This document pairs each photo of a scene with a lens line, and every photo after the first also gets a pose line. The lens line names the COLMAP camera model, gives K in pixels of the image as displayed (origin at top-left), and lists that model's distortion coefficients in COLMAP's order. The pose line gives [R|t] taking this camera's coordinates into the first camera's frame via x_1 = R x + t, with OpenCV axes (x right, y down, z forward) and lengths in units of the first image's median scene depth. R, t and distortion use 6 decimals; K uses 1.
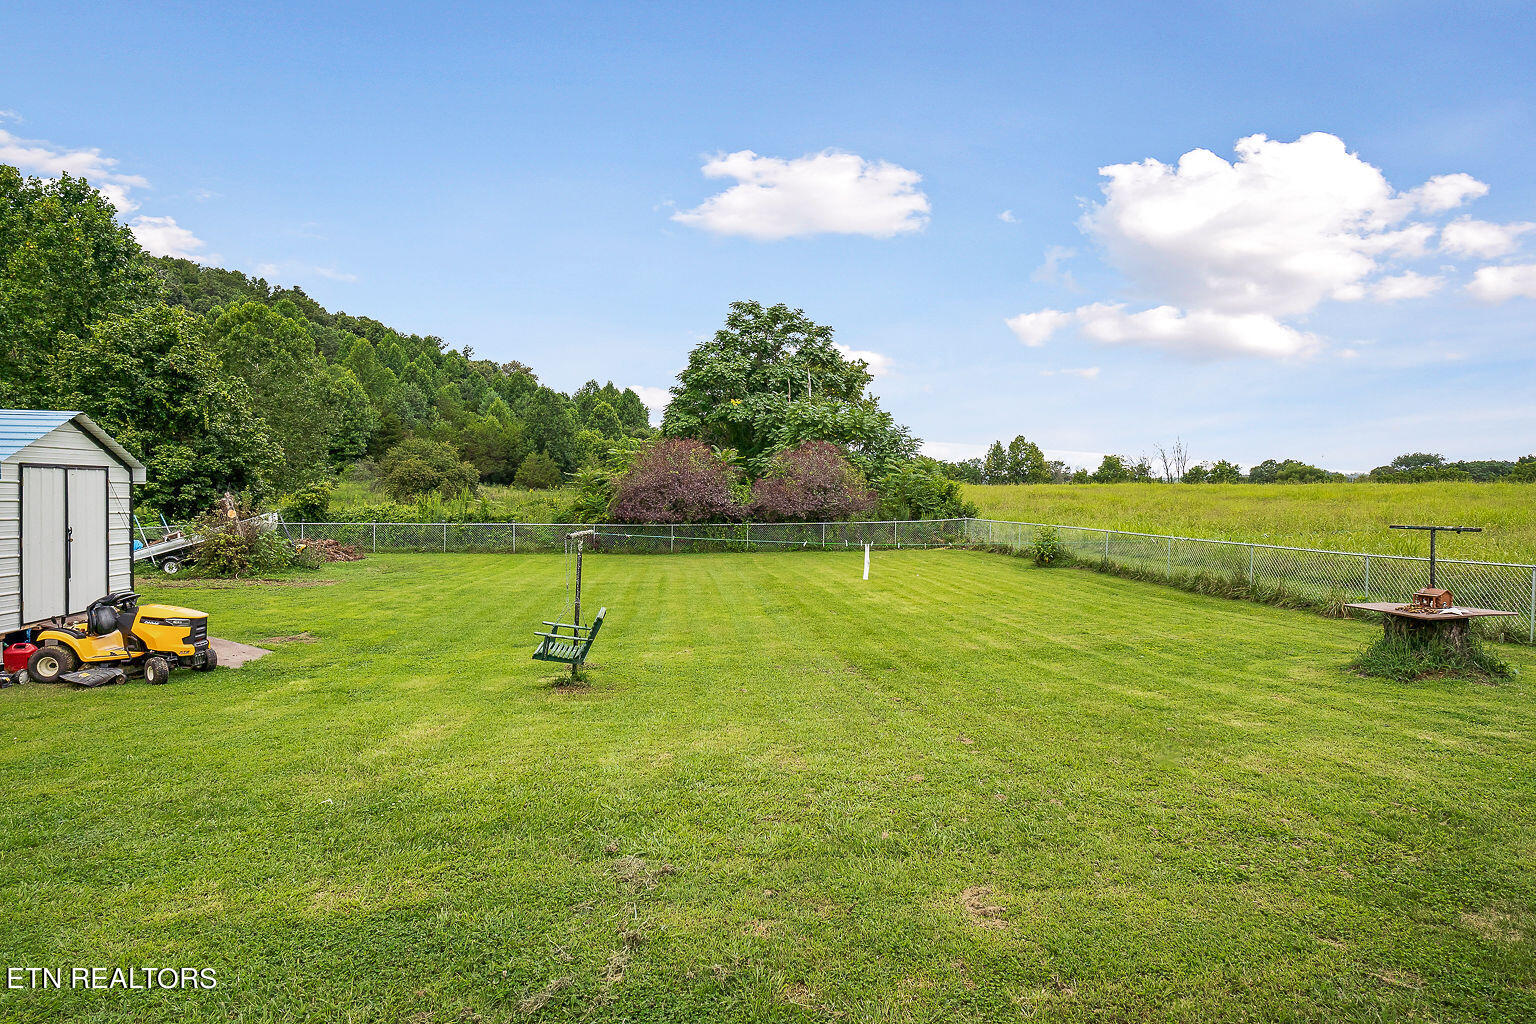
lens RADIAL K [[803.2, 0, 773.1], [0, 803.2, 485.2], [0, 0, 1]] dist [-0.001220, -0.000259]
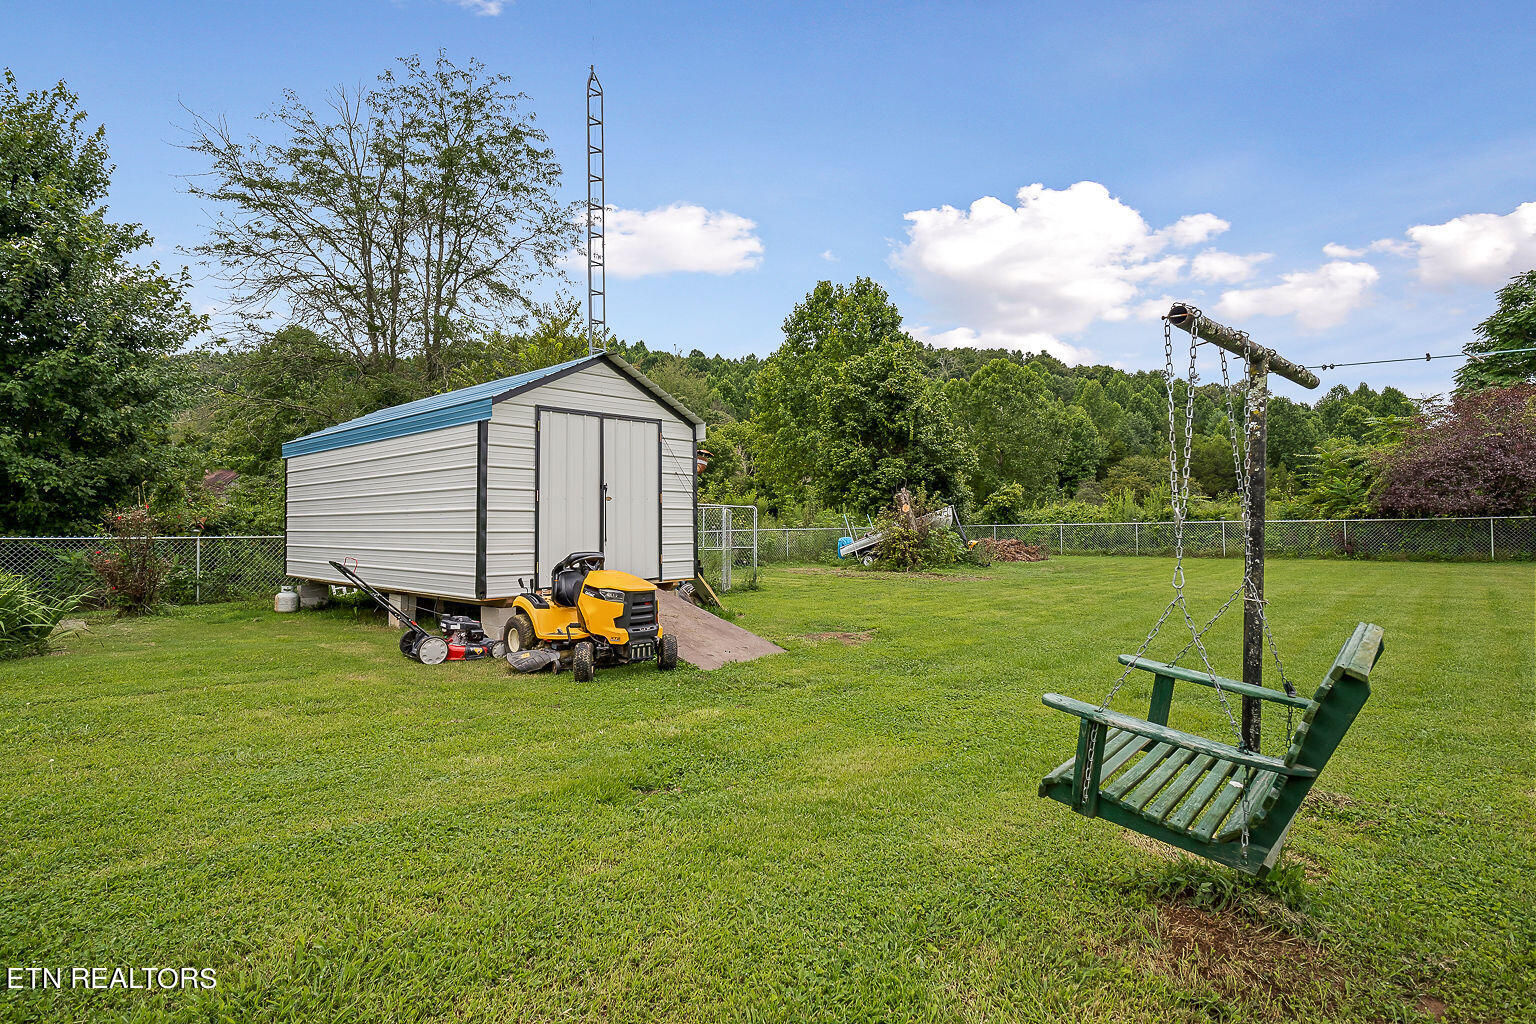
lens RADIAL K [[766.5, 0, 768.3], [0, 766.5, 512.9], [0, 0, 1]] dist [-0.006355, -0.000613]
pose [[0.646683, -0.027184, -0.762274, -0.051517], [0.037483, 0.999290, -0.003837, 0.038282], [0.761837, -0.026092, 0.647243, 0.241144]]
